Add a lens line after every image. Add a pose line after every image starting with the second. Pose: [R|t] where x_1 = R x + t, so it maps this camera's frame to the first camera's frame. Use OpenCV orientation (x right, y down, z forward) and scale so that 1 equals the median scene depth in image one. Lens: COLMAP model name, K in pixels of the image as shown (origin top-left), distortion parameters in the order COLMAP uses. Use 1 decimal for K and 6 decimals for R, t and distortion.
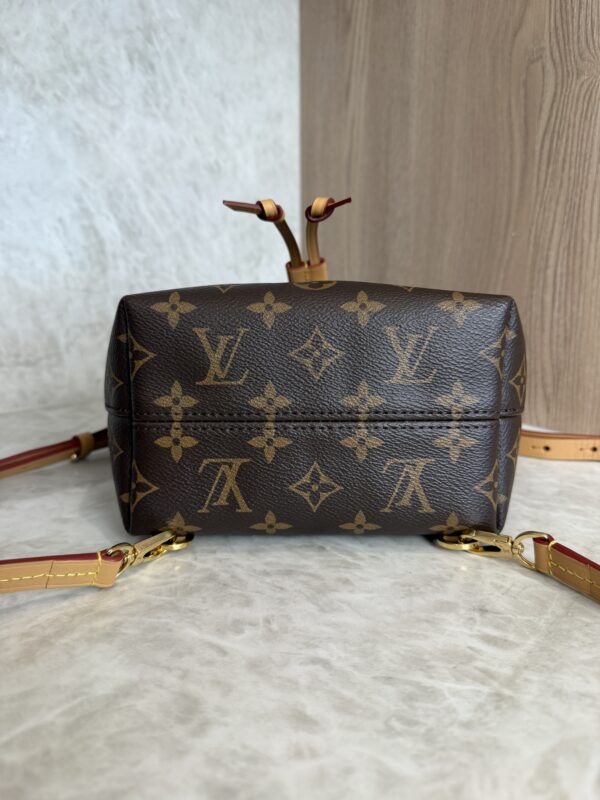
lens RADIAL K [[584.0, 0, 300.0], [0, 584.0, 400.0], [0, 0, 1]] dist [-0.024138, -0.000380]
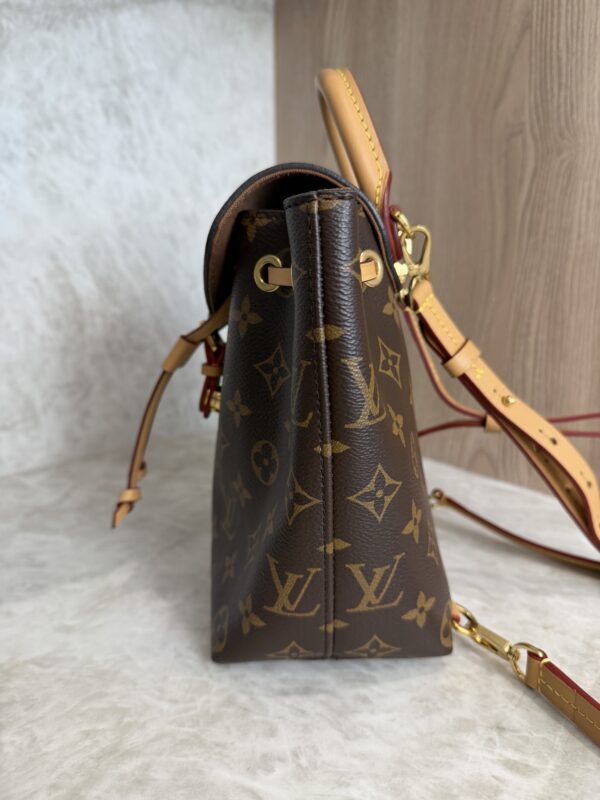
lens RADIAL K [[589.7, 0, 296.8], [0, 589.7, 403.6], [0, 0, 1]] dist [-0.034980, 0.003166]
pose [[0.997498, -0.015257, 0.069032, -0.055167], [0.015103, 0.999882, 0.002758, -0.112969], [-0.069066, -0.001708, 0.997611, -0.004800]]
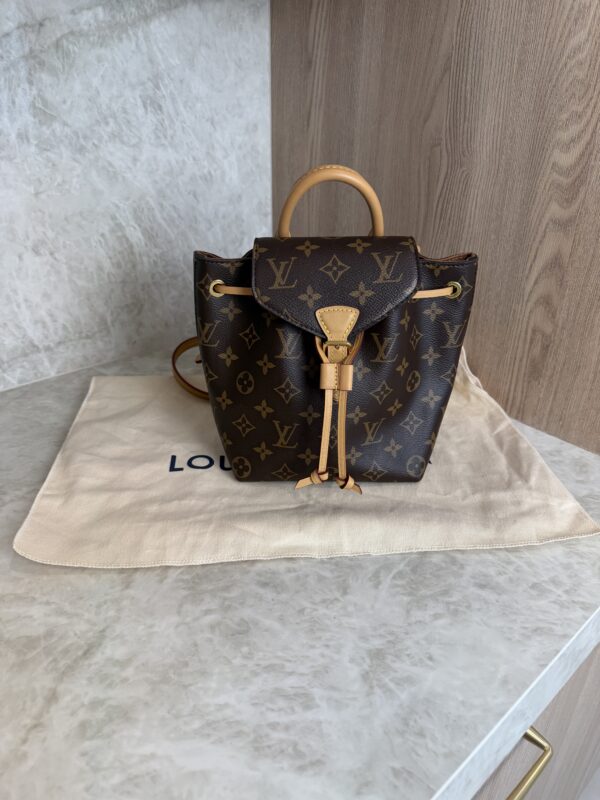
lens RADIAL K [[575.1, 0, 296.1], [0, 575.1, 395.5], [0, 0, 1]] dist [-0.007827, -0.005410]
pose [[0.997987, -0.015297, 0.061543, -0.045398], [-0.000438, 0.968784, 0.247904, -0.315885], [-0.063414, -0.247432, 0.966828, -0.518499]]
